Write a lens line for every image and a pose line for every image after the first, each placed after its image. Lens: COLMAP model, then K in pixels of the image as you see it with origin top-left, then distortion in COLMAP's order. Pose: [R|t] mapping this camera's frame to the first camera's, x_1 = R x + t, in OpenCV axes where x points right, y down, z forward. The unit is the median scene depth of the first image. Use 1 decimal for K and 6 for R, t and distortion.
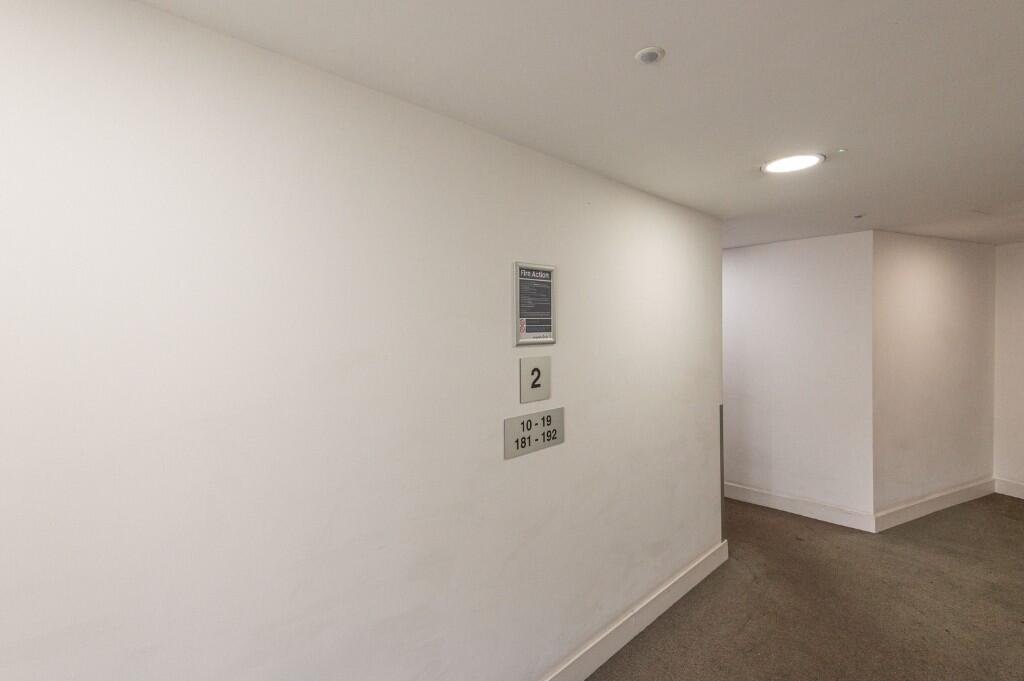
lens RADIAL K [[458.2, 0, 521.1], [0, 458.2, 340.0], [0, 0, 1]] dist [0.011896, -0.008094]
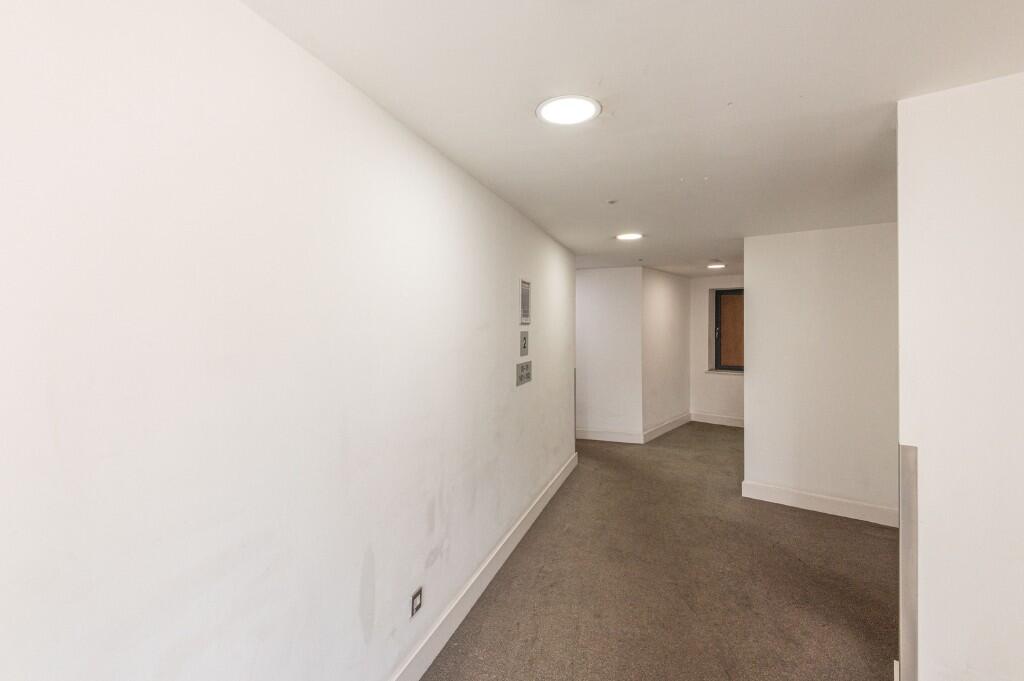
lens RADIAL K [[468.4, 0, 516.6], [0, 468.4, 325.1], [0, 0, 1]] dist [0.015029, -0.010129]
pose [[0.887165, 0.020258, 0.461008, -0.528896], [-0.005709, 0.999441, -0.032931, 0.046995], [-0.461418, 0.026583, 0.886785, -0.386064]]
